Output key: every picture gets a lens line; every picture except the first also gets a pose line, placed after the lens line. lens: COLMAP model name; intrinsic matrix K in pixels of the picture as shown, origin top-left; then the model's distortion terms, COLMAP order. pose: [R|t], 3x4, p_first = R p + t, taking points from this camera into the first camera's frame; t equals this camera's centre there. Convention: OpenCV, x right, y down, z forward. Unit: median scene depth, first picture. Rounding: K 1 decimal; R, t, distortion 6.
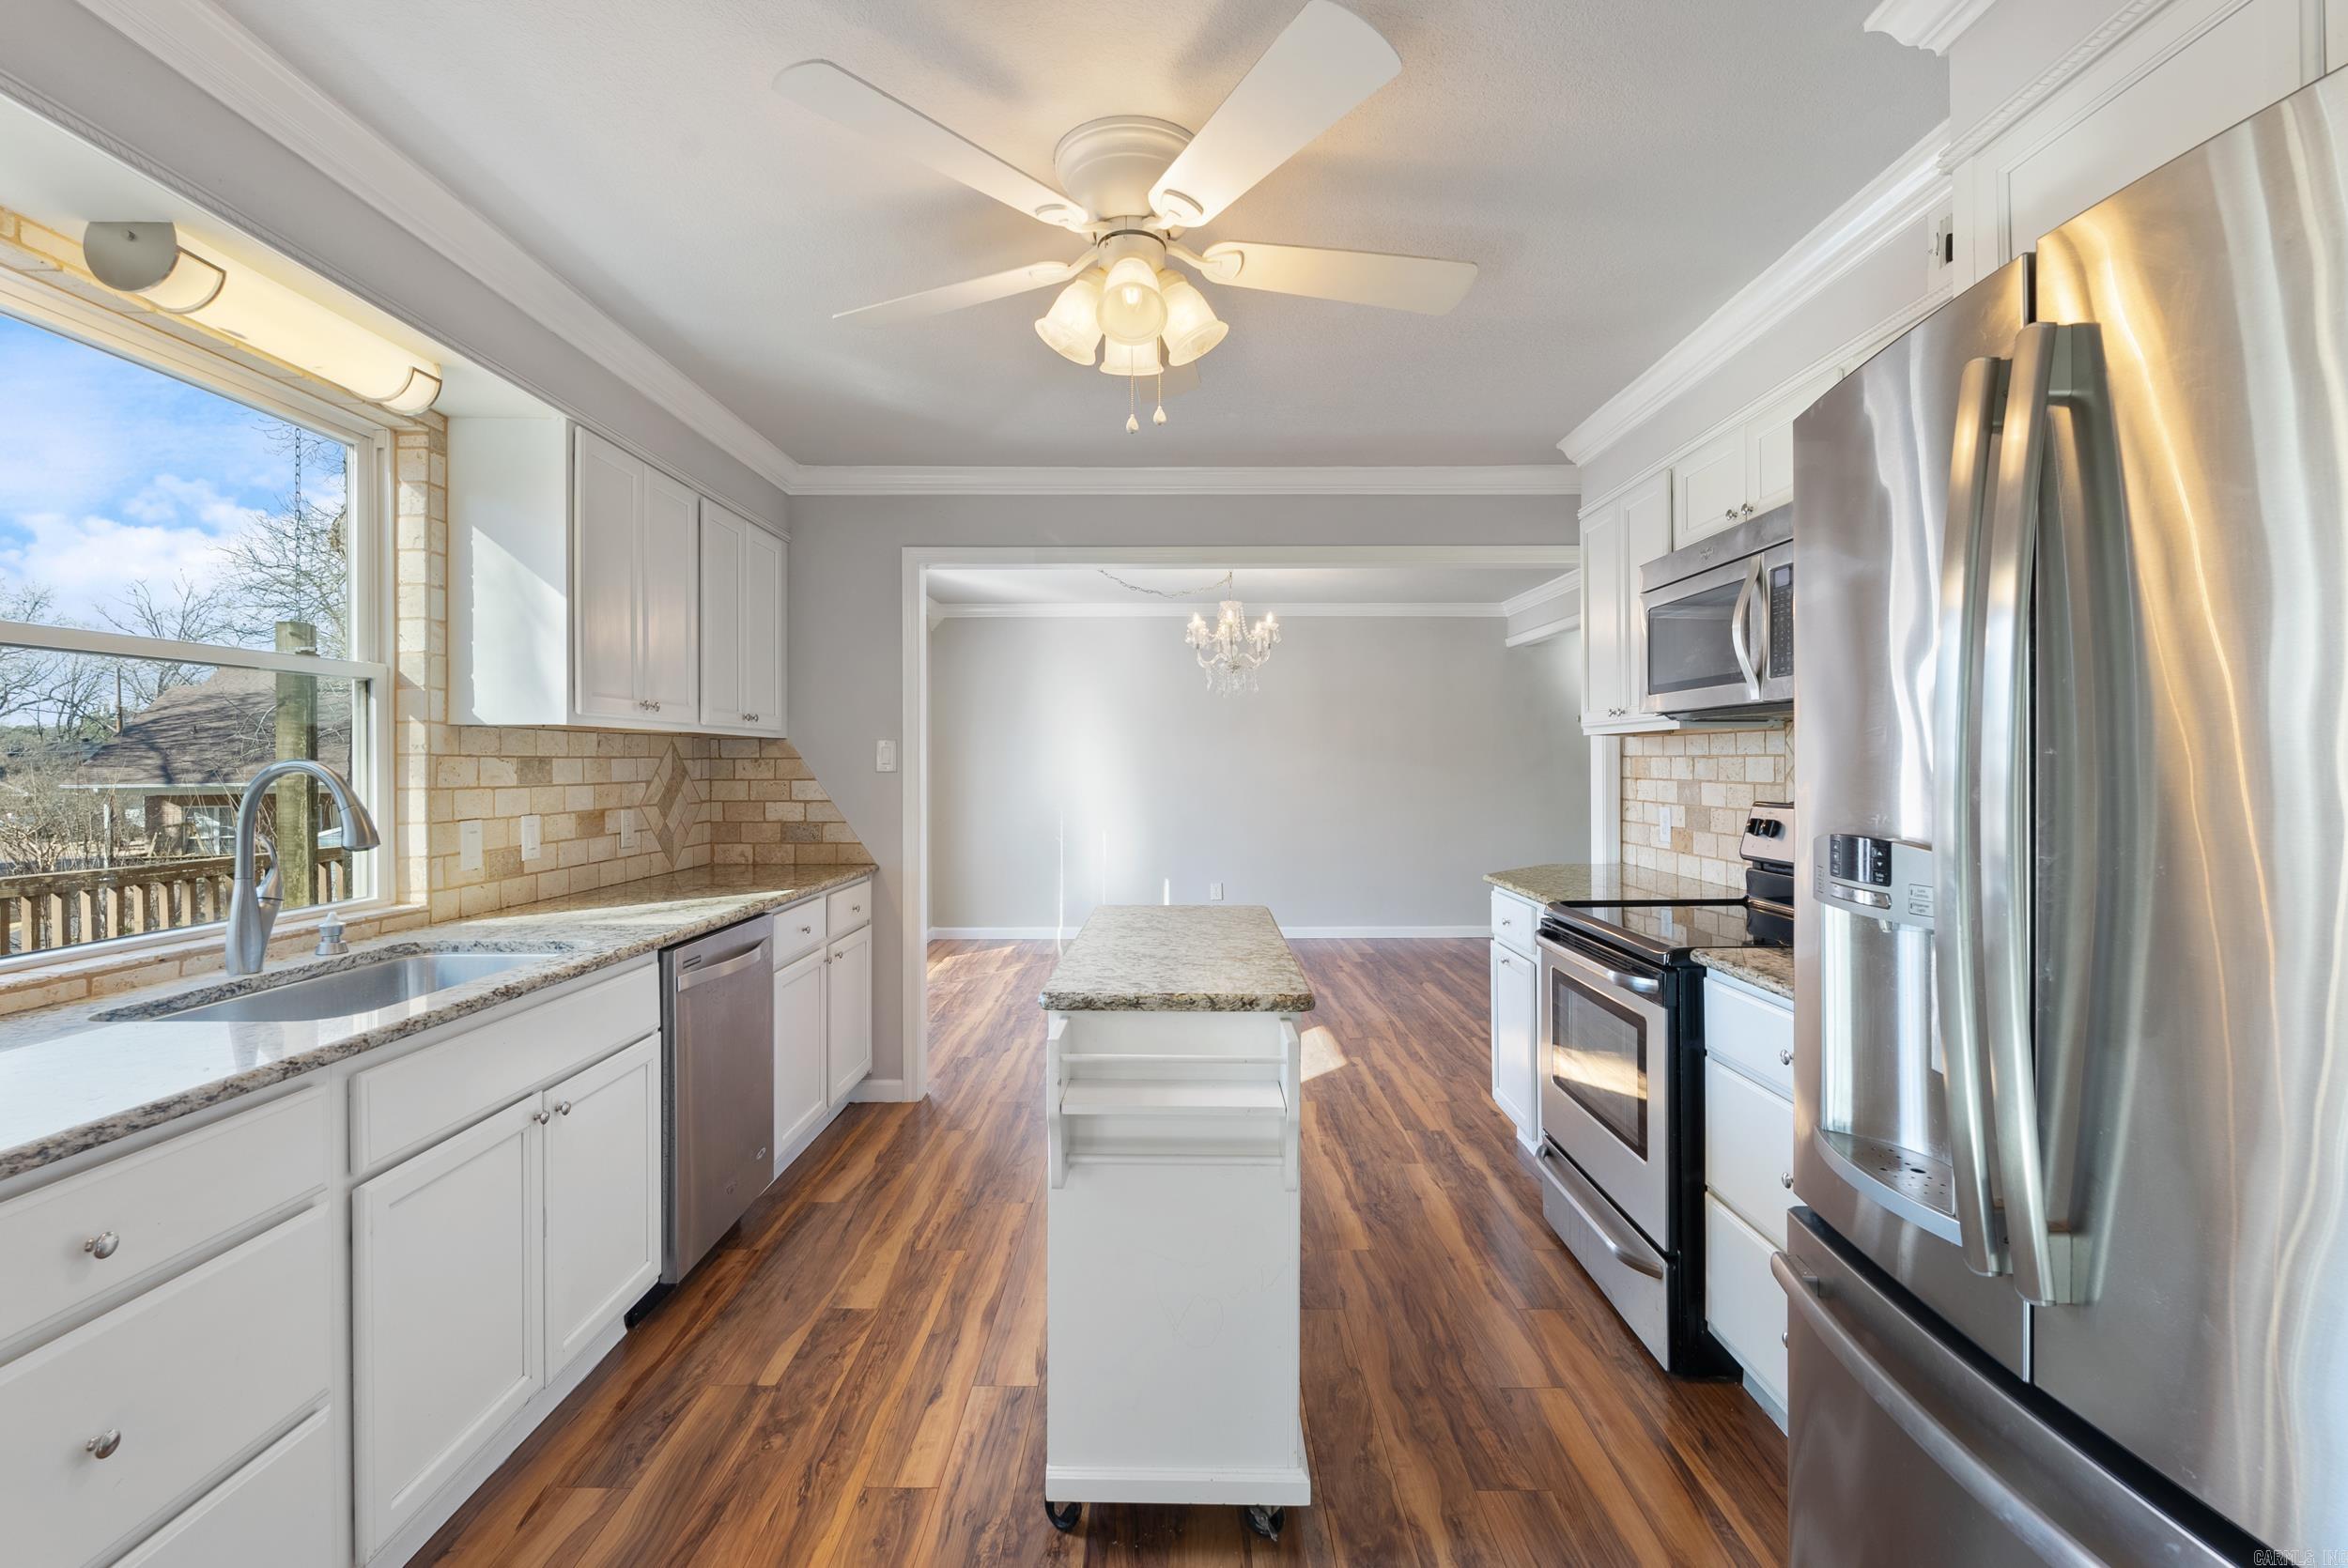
lens RADIAL K [[1035.3, 0, 1172.2], [0, 1035.3, 758.0], [0, 0, 1]] dist [-0.006312, 0.001094]
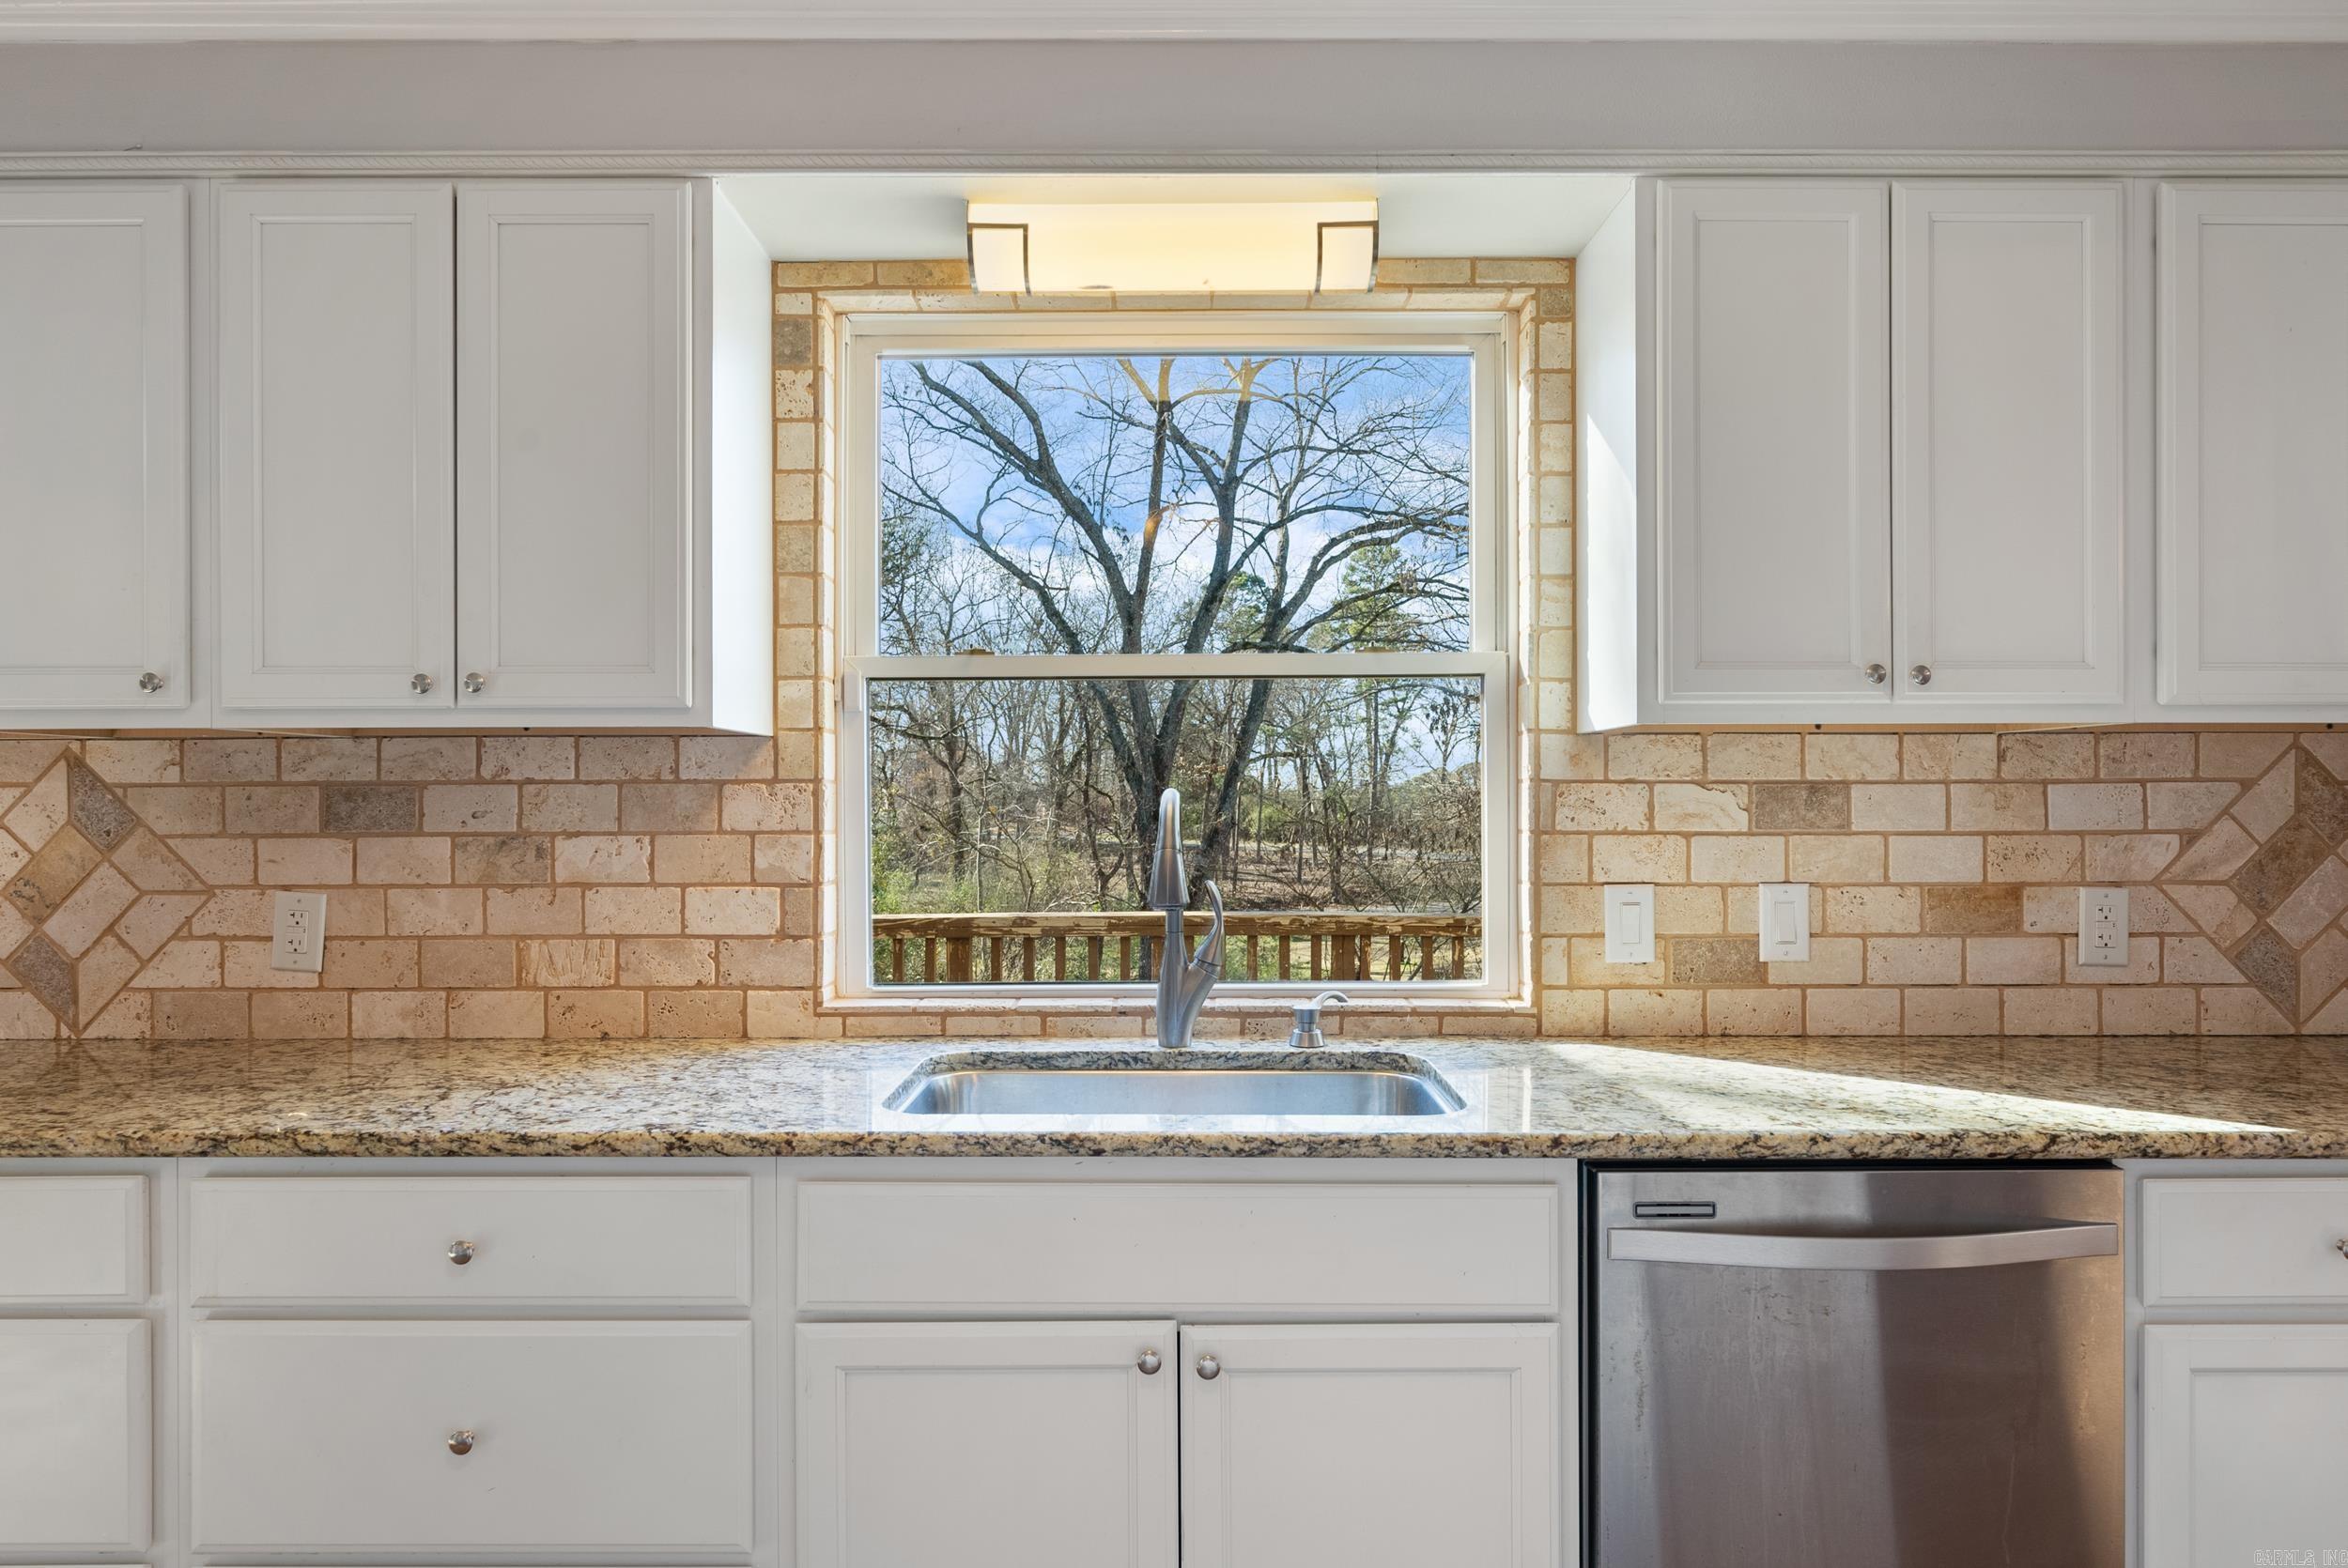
lens RADIAL K [[1366.0, 0, 1181.6], [0, 1366.0, 802.3], [0, 0, 1]] dist [-0.000998, 0.001365]
pose [[0.008284, 0.000417, -0.999966, 0.128377], [0.006181, 0.999981, 0.000469, 0.007232], [0.999947, -0.006185, 0.008281, 0.625350]]
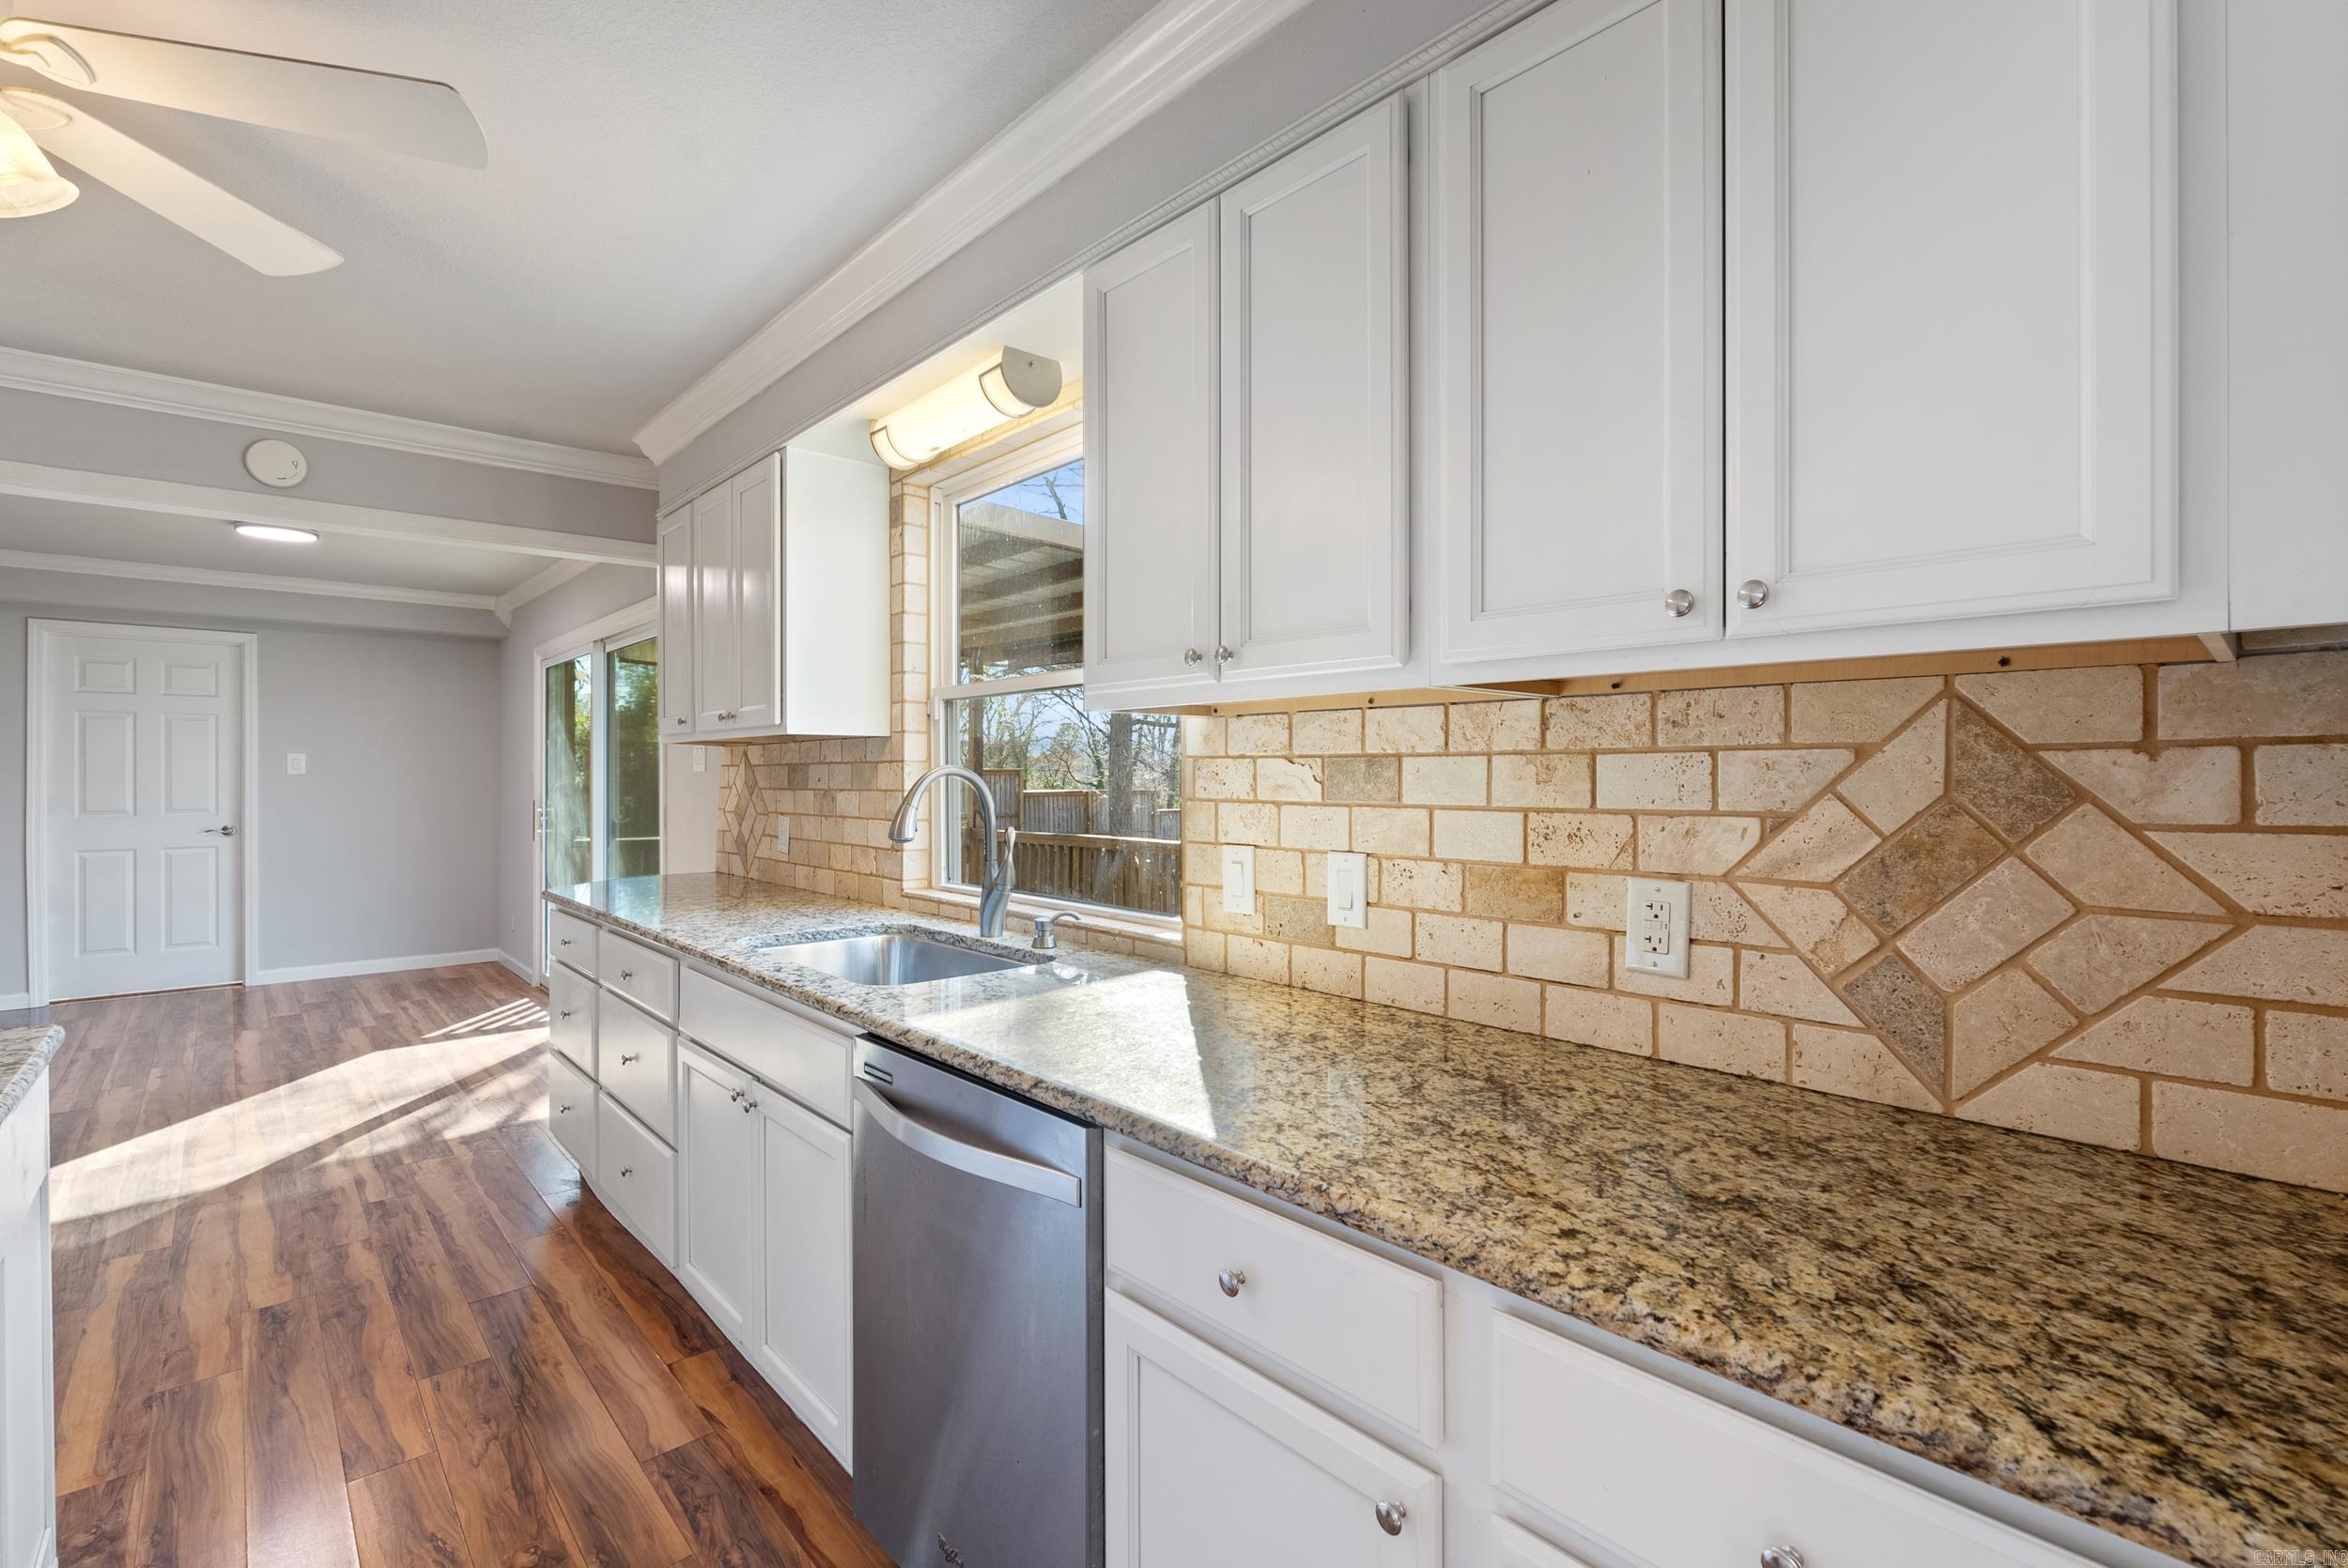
lens RADIAL K [[1035.3, 0, 1175.6], [0, 1035.3, 773.6], [0, 0, 1]] dist [-0.006312, 0.001094]
pose [[-0.732749, 0.003927, -0.680488, -0.130515], [0.005885, 0.999983, -0.000567, 0.008554], [0.680474, -0.004420, -0.732759, 1.304301]]
